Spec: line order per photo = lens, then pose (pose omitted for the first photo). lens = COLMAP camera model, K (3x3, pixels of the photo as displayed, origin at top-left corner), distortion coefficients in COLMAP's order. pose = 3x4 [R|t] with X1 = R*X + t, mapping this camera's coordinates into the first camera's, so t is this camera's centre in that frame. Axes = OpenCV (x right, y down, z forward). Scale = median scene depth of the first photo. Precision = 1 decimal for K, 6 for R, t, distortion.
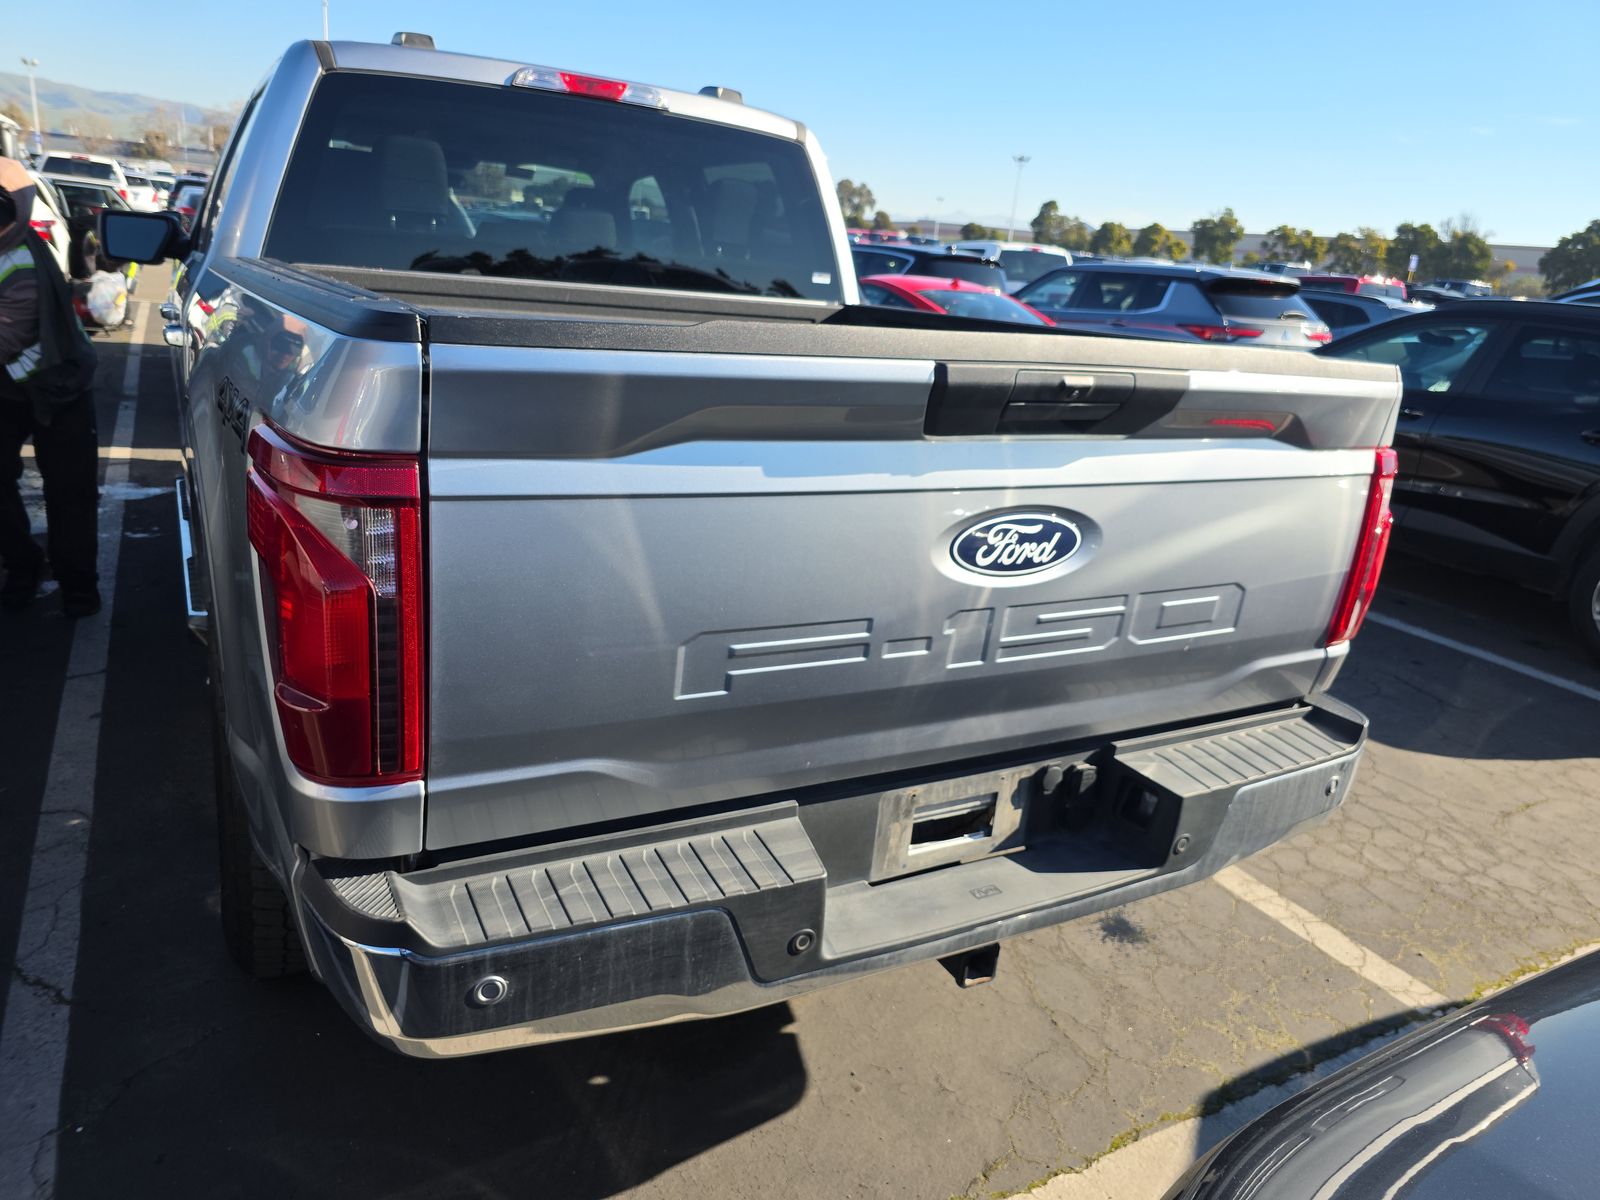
lens RADIAL K [[1066.0, 0, 794.0], [0, 1066.0, 597.4], [0, 0, 1]] dist [0.045500, -0.042287]
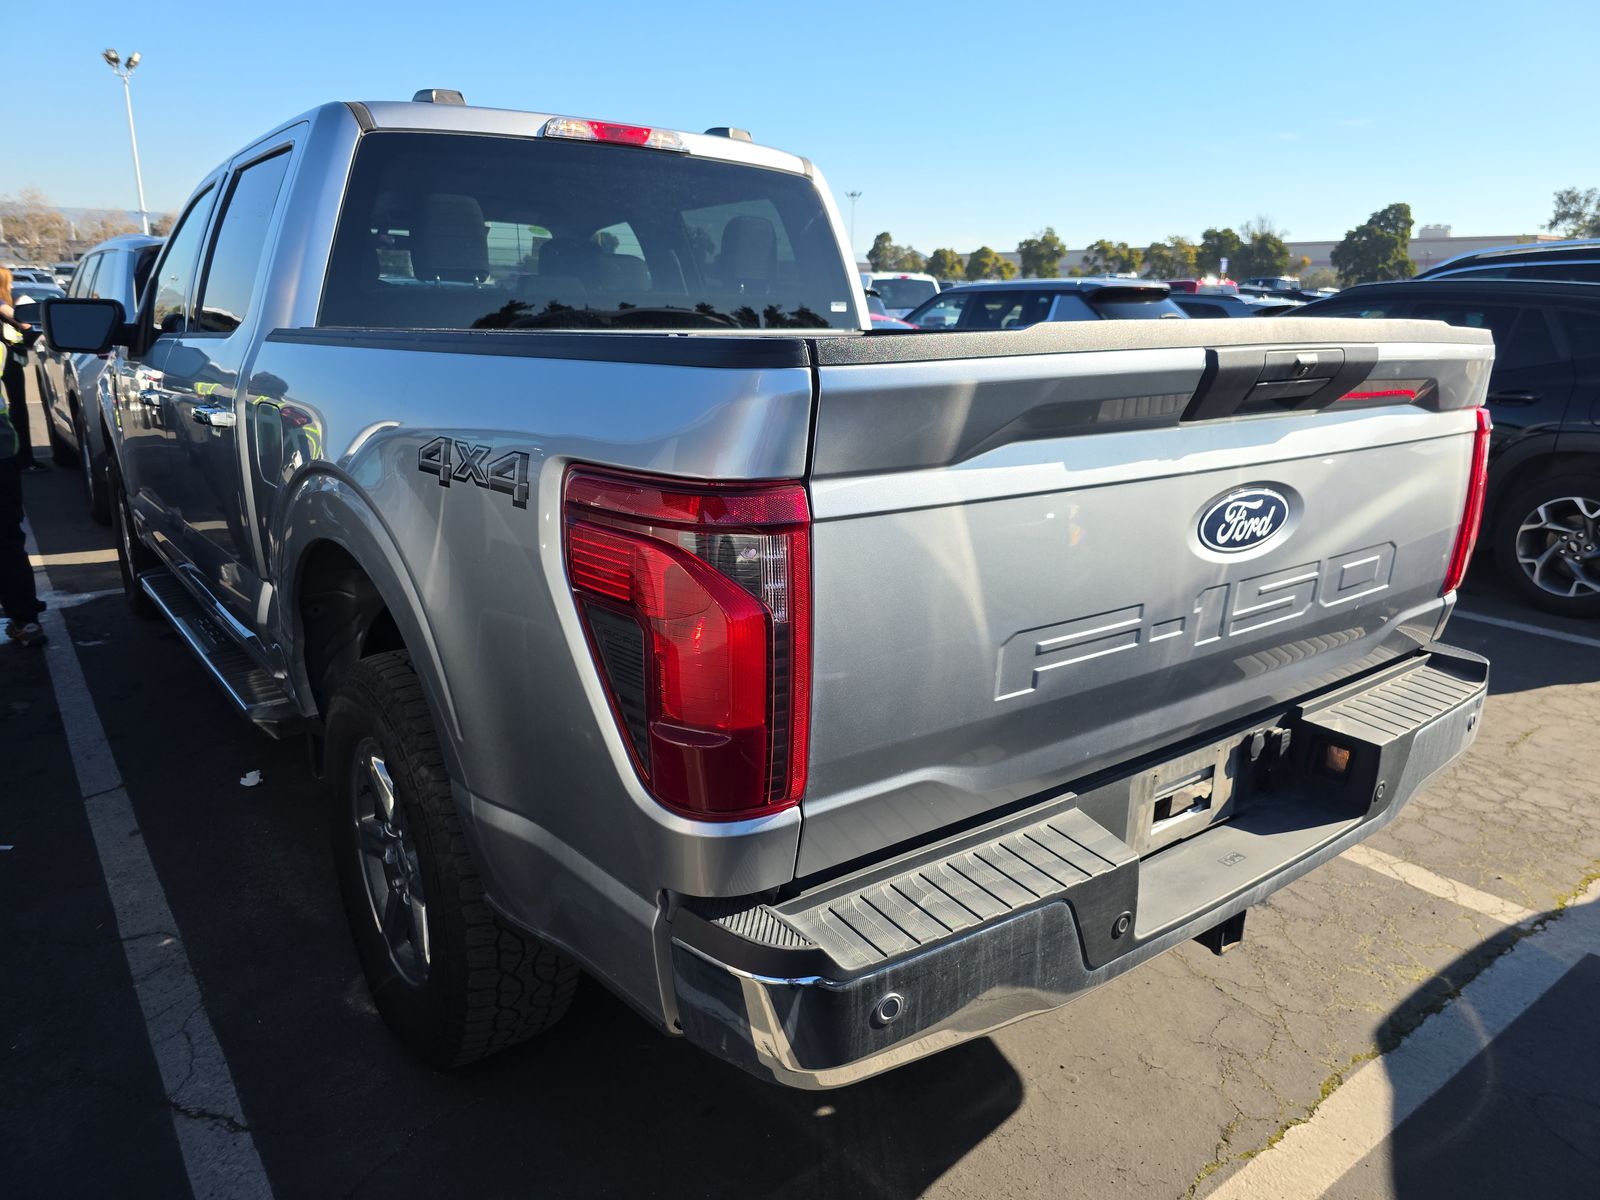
lens RADIAL K [[1066.0, 0, 790.6], [0, 1066.0, 606.8], [0, 0, 1]] dist [0.045500, -0.042287]
pose [[0.986169, -0.113437, 0.120842, -0.291011], [0.116856, 0.992915, -0.021569, 0.004196], [-0.117539, 0.035392, 0.992437, 0.006563]]
